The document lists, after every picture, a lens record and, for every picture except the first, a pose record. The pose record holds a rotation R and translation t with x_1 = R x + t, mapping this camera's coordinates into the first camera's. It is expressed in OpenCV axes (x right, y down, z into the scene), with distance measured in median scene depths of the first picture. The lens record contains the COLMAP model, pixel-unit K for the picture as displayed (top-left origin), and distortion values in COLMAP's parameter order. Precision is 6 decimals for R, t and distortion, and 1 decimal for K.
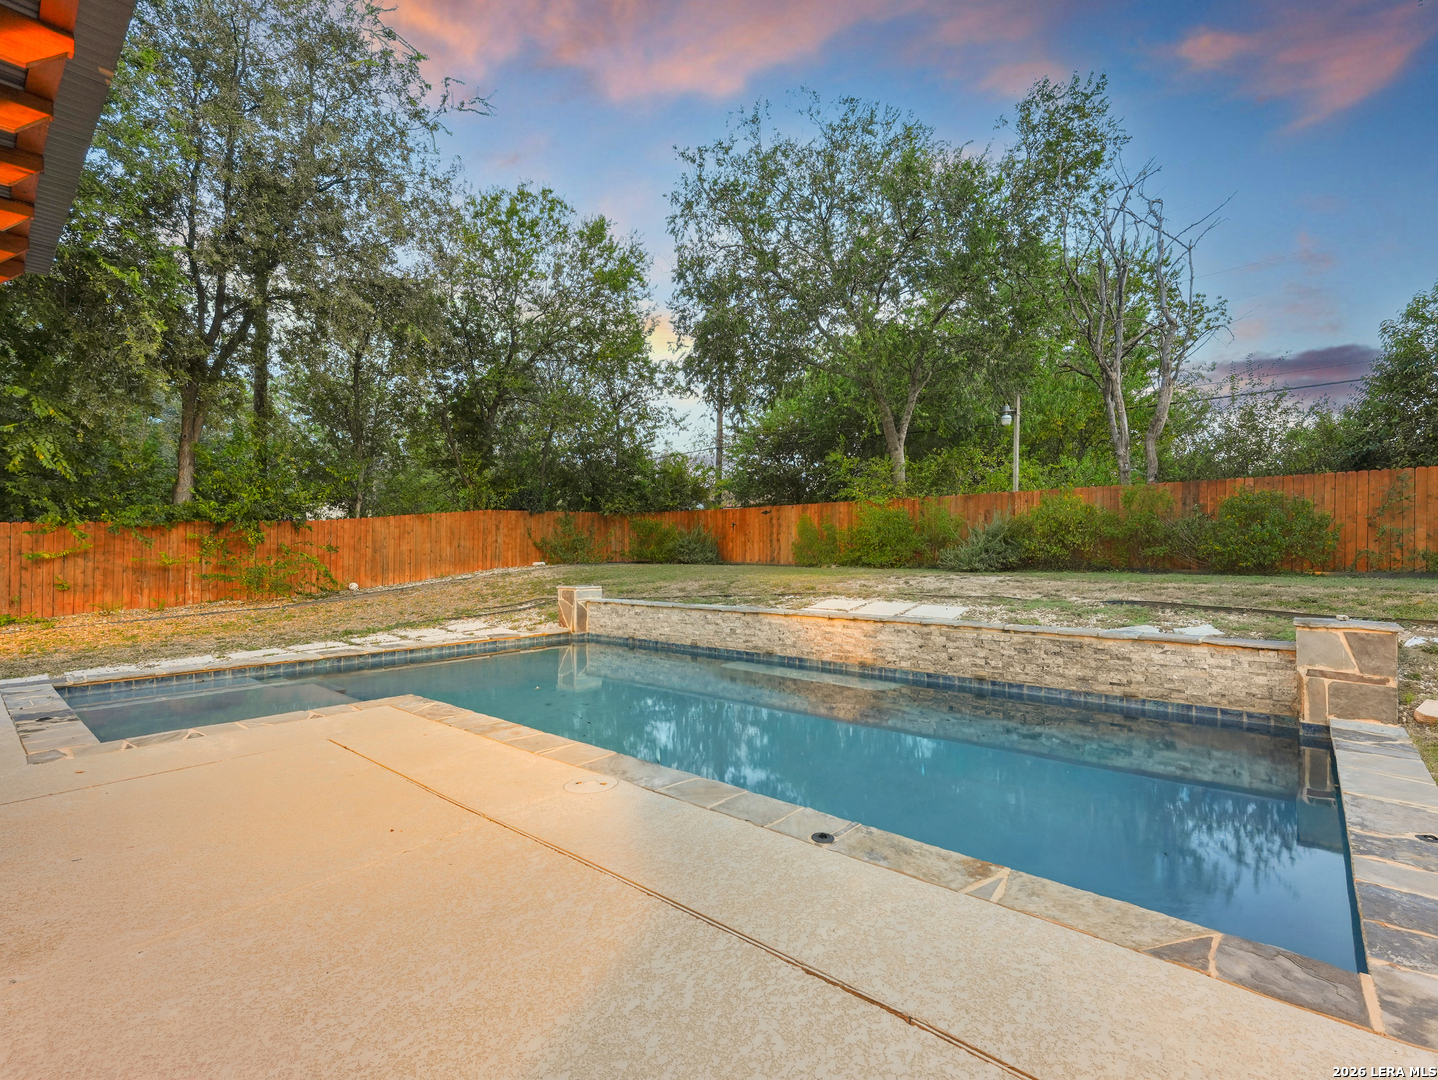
lens RADIAL K [[668.7, 0, 712.2], [0, 668.7, 550.9], [0, 0, 1]] dist [0.016405, -0.007300]
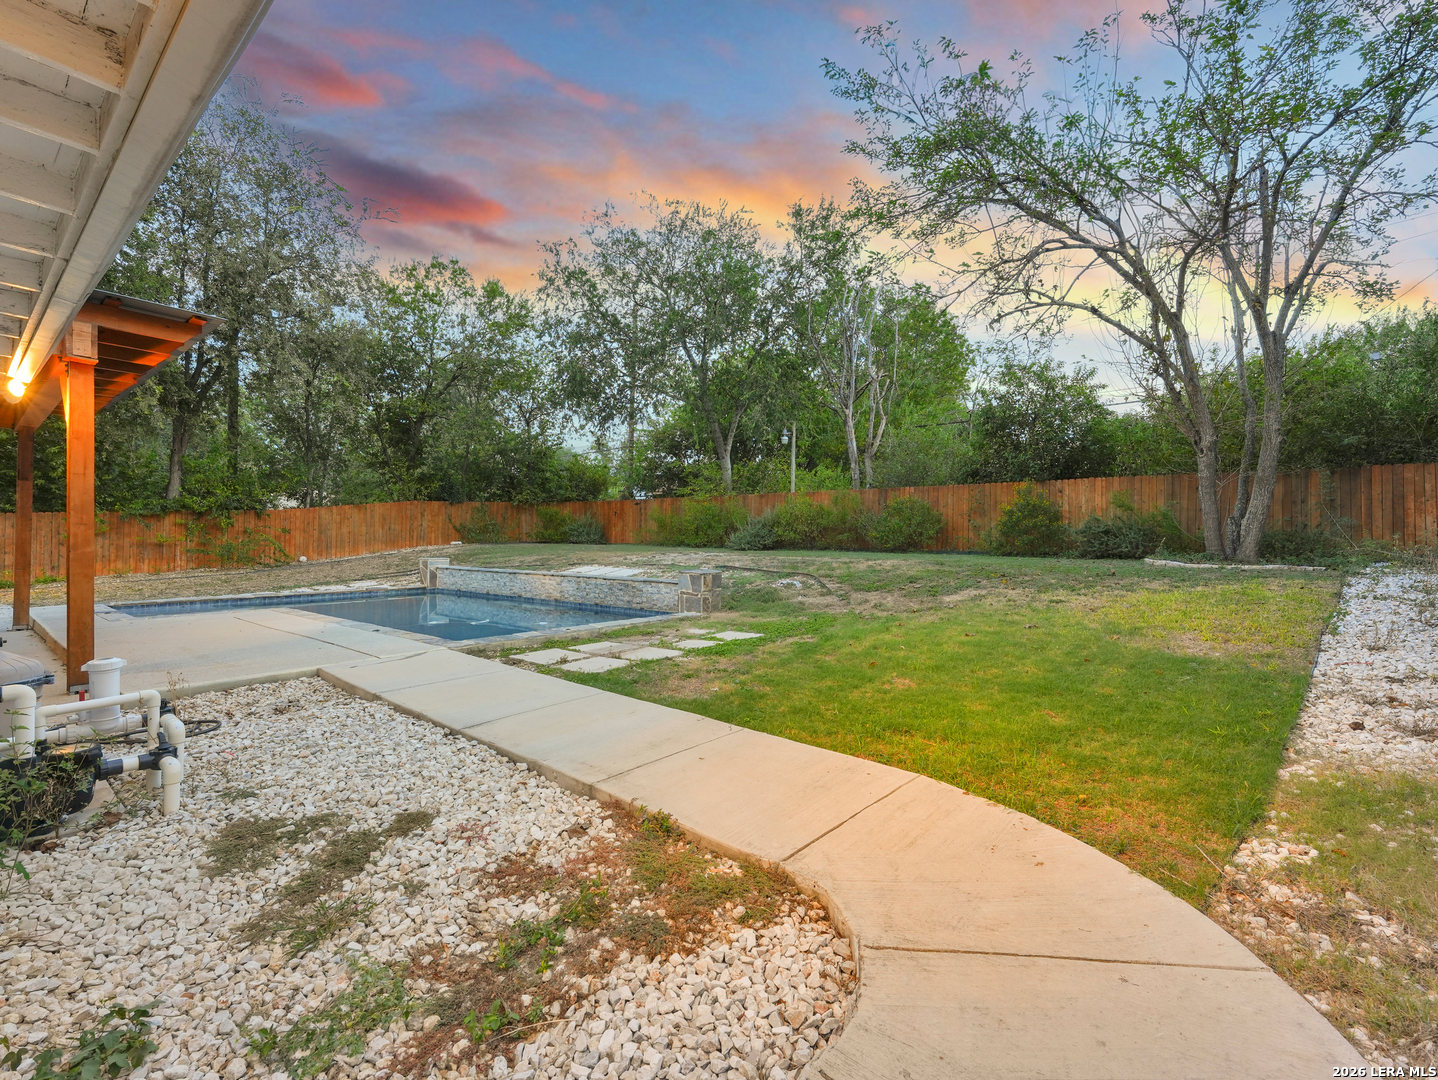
lens RADIAL K [[668.7, 0, 720.0], [0, 668.7, 531.5], [0, 0, 1]] dist [0.016405, -0.007300]
pose [[0.999854, 0.006097, 0.015972, 0.318710], [-0.006100, 0.999981, 0.000110, -0.008731], [-0.015971, -0.000207, 0.999872, -0.406391]]
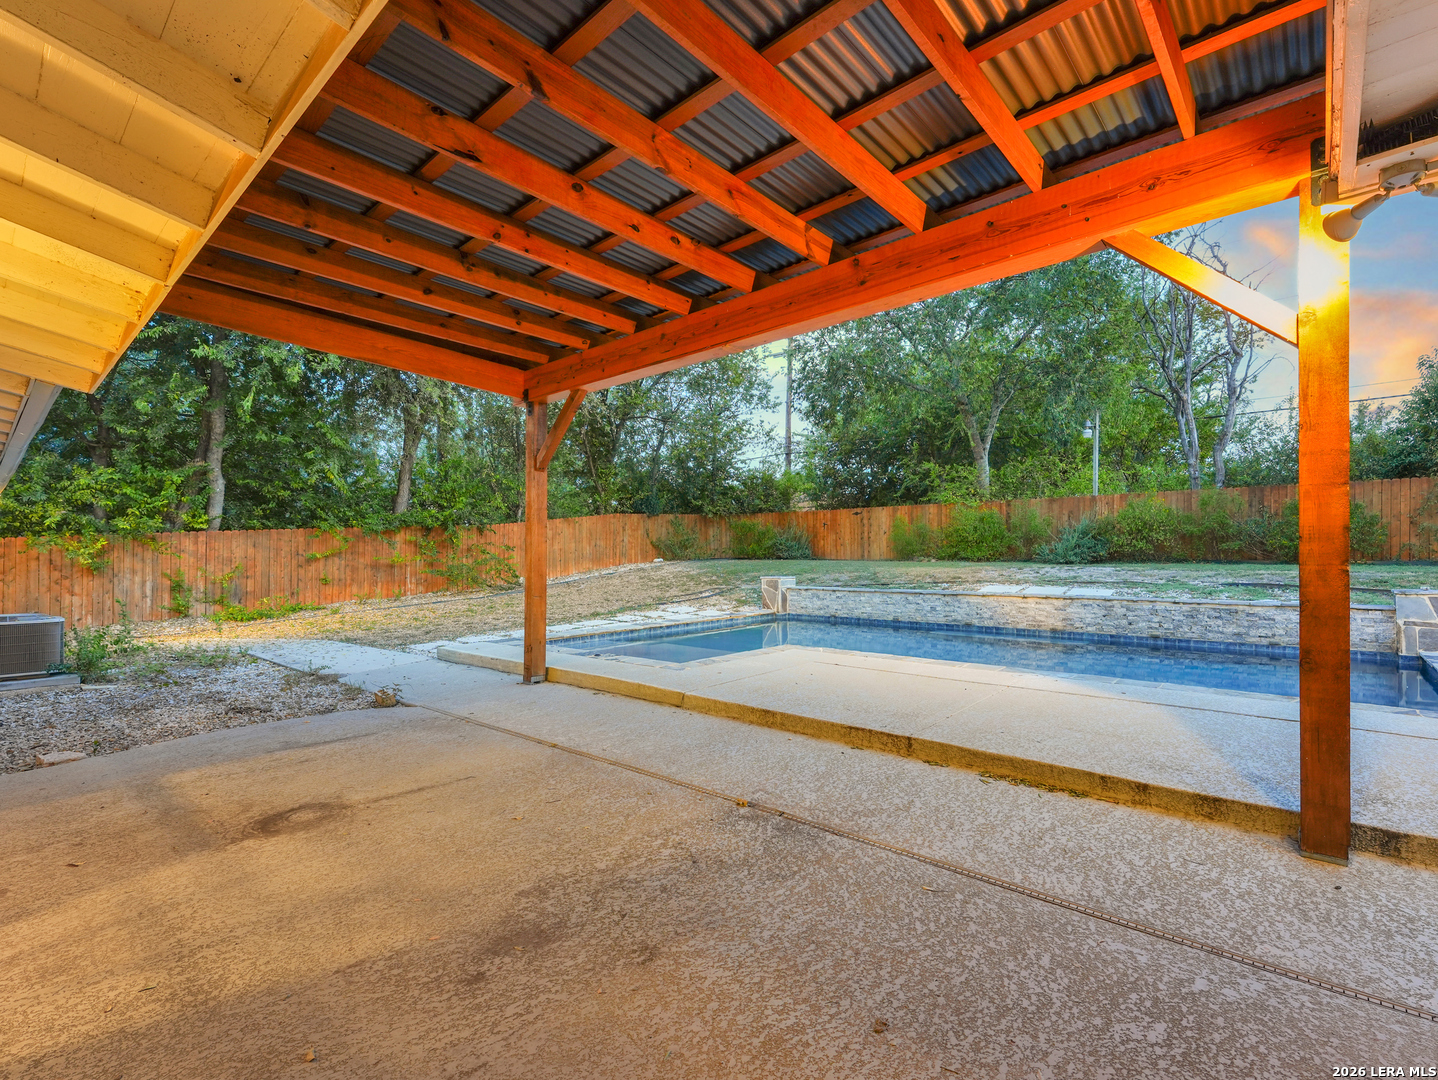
lens RADIAL K [[668.7, 0, 705.4], [0, 668.7, 544.4], [0, 0, 1]] dist [0.016405, -0.007300]
pose [[0.999897, -0.006969, -0.012577, -0.235078], [0.006906, 0.999963, -0.005043, -0.002035], [0.012612, 0.004956, 0.999908, -0.192556]]
